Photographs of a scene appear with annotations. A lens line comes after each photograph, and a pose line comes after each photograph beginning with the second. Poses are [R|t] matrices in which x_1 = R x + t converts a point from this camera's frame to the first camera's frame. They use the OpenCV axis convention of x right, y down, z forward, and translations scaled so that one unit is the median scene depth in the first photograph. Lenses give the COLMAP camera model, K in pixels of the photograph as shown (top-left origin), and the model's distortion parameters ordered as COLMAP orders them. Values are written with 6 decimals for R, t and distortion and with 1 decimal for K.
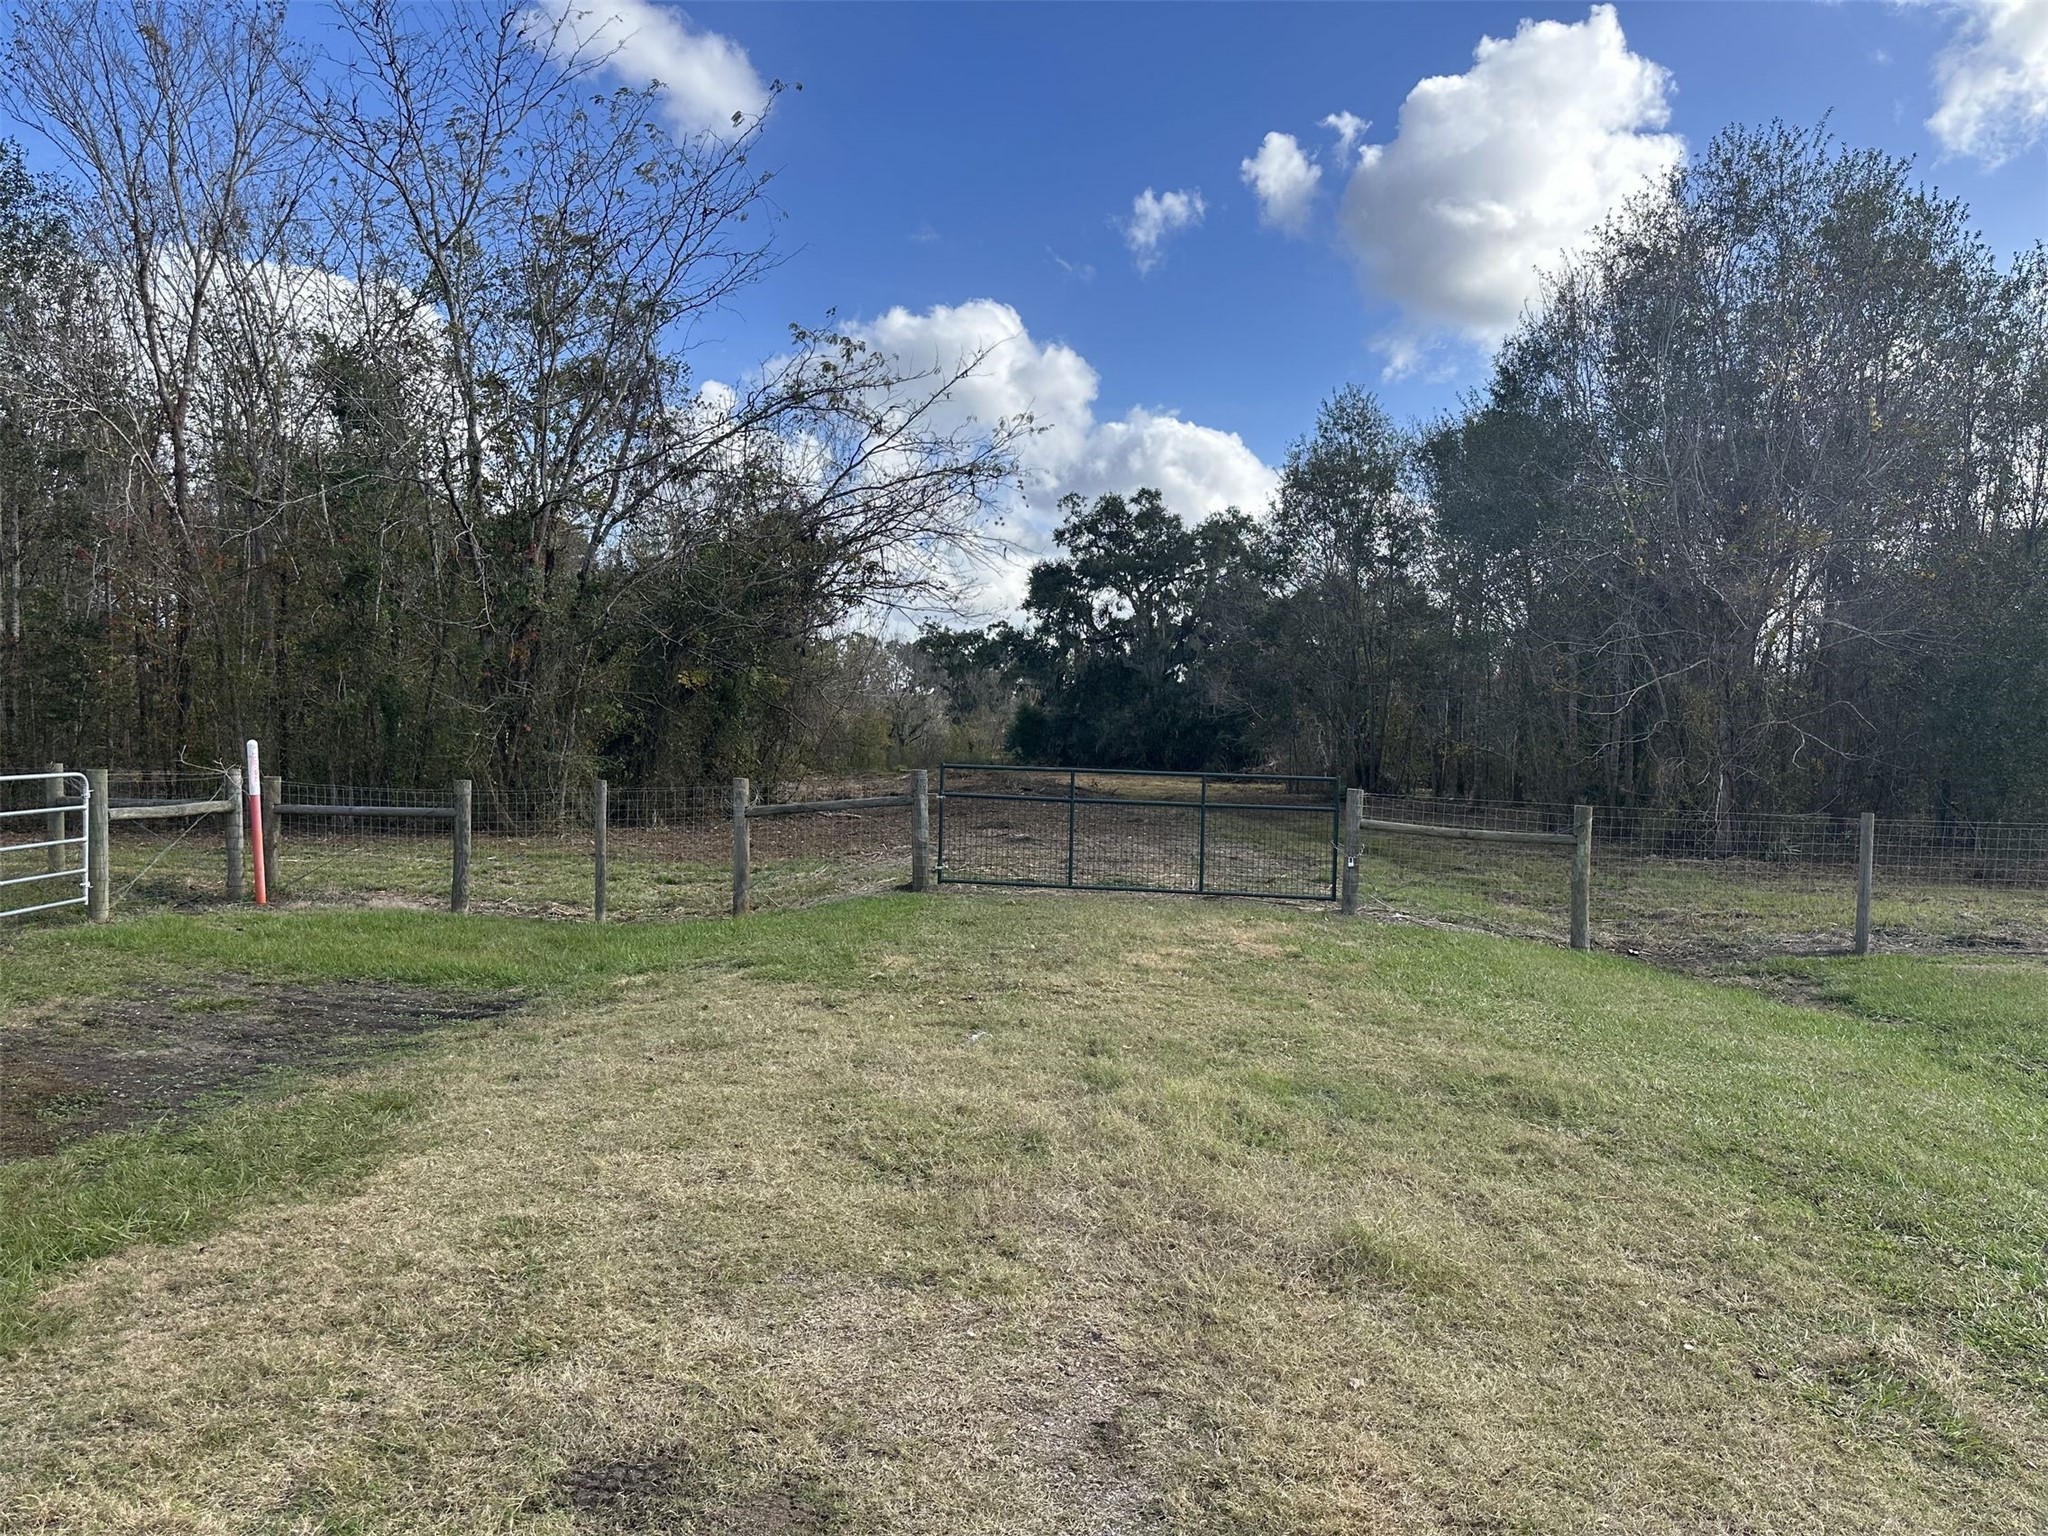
lens RADIAL K [[1427.9, 0, 1024.0], [0, 1427.9, 768.0], [0, 0, 1]] dist [0.001139, -0.088597]
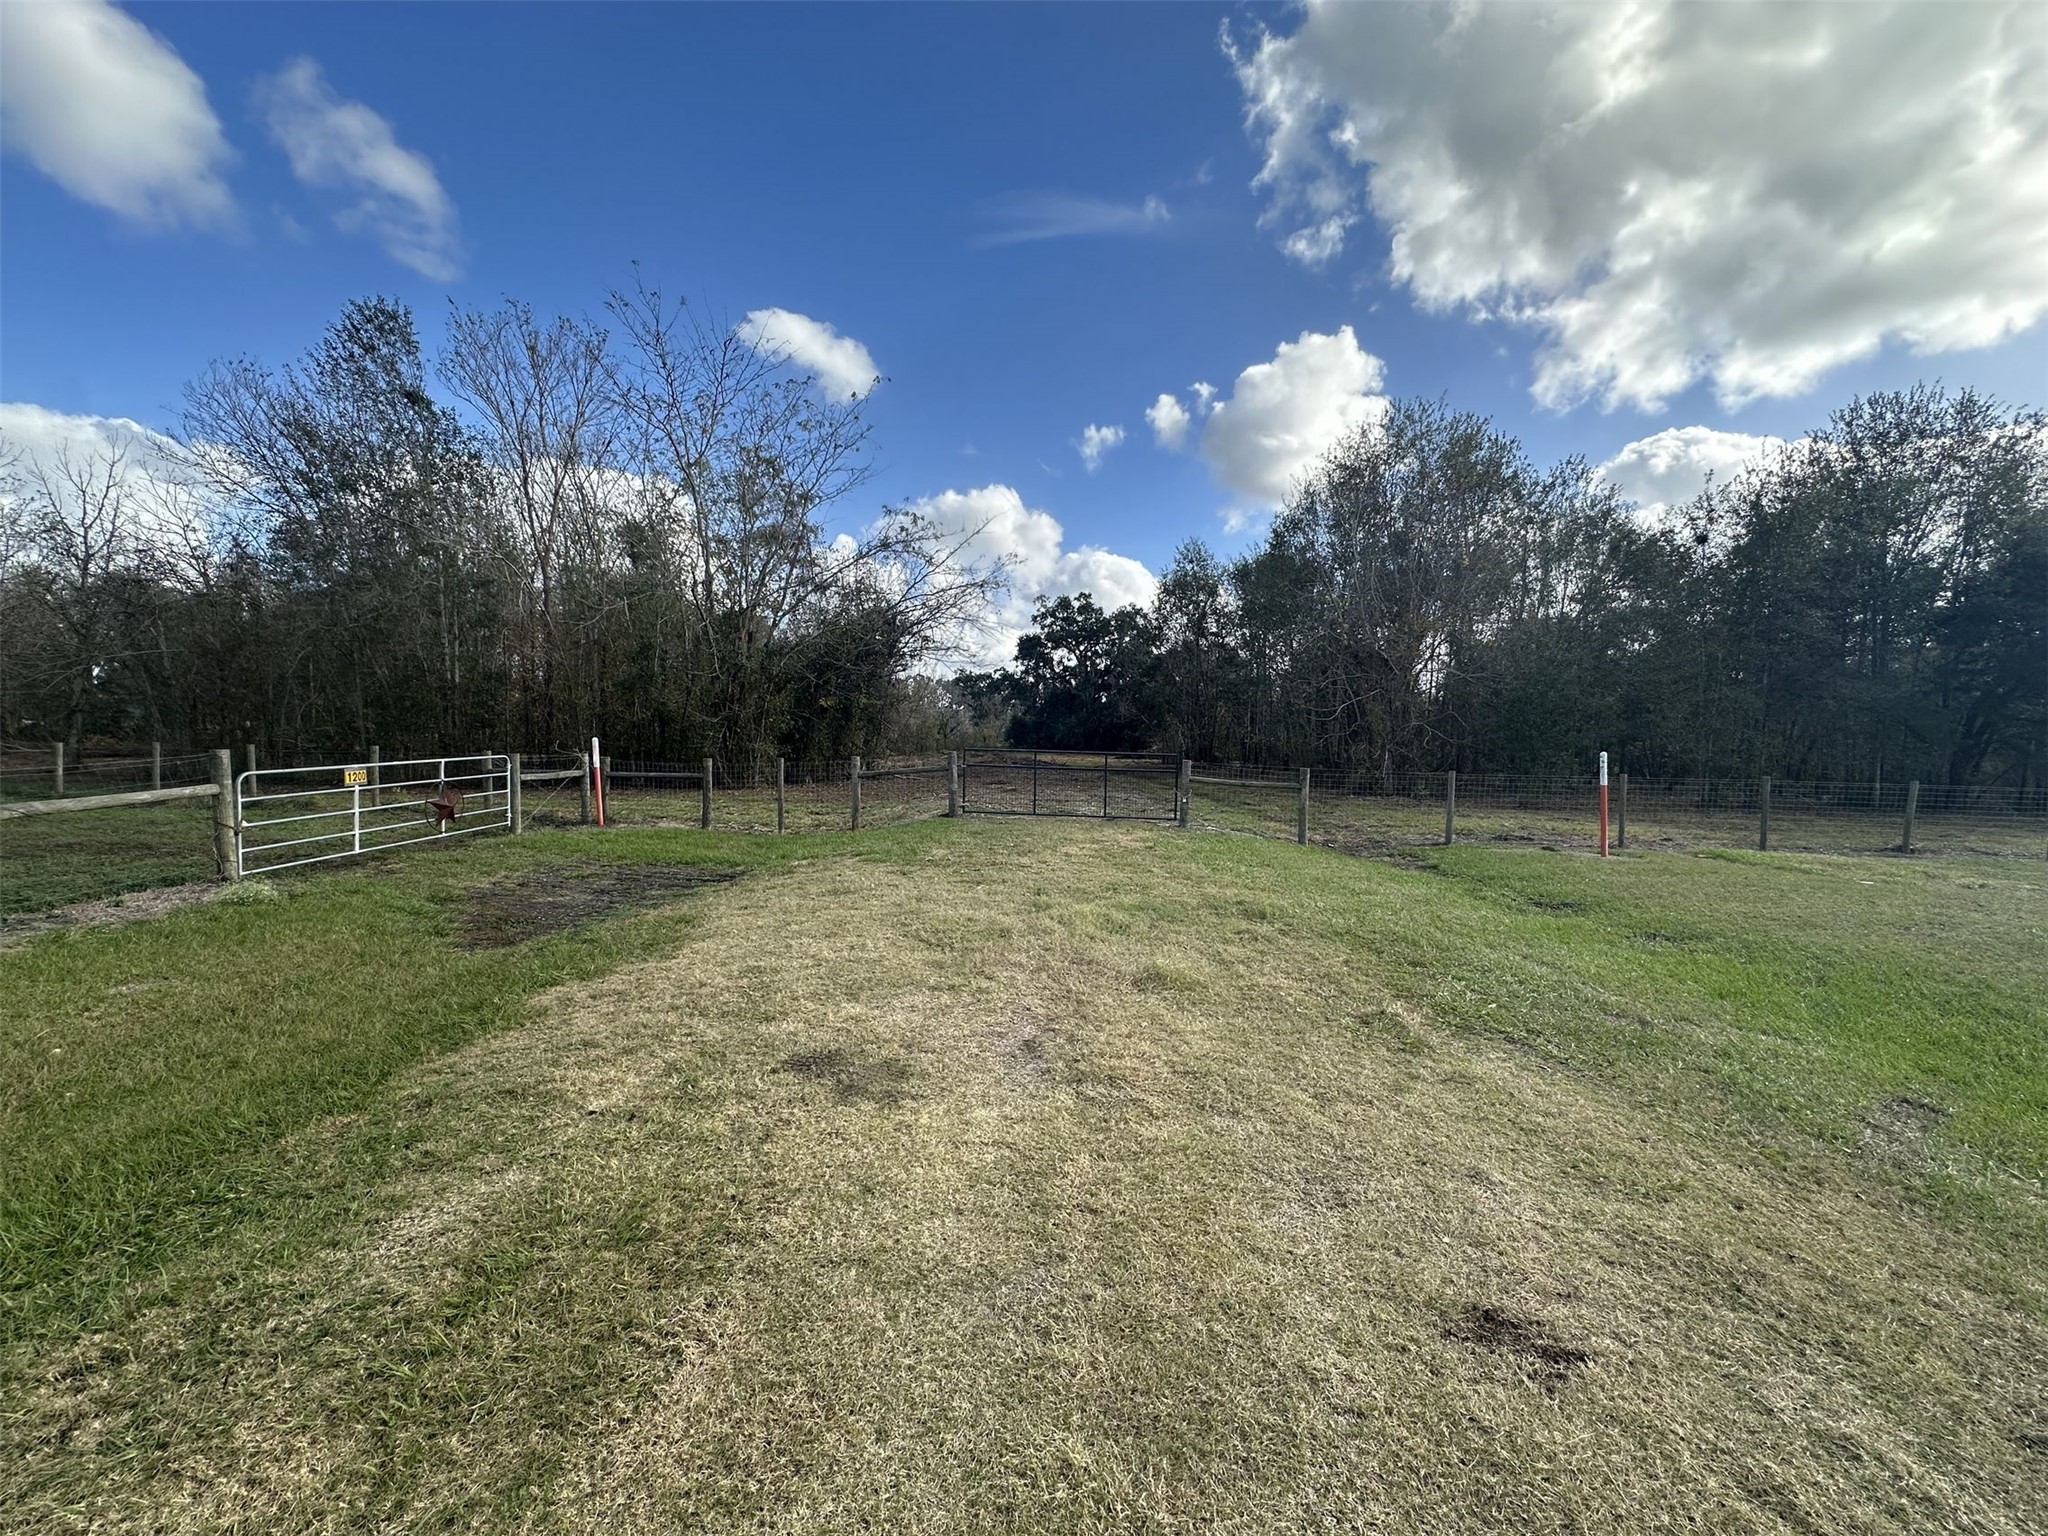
lens RADIAL K [[884.3, 0, 1026.4], [0, 884.3, 749.4], [0, 0, 1]] dist [-0.097731, -0.000026]
pose [[0.999983, -0.005517, 0.001912, 0.019189], [0.005527, 0.999972, -0.005026, 0.004759], [-0.001884, 0.005037, 0.999986, -0.132534]]
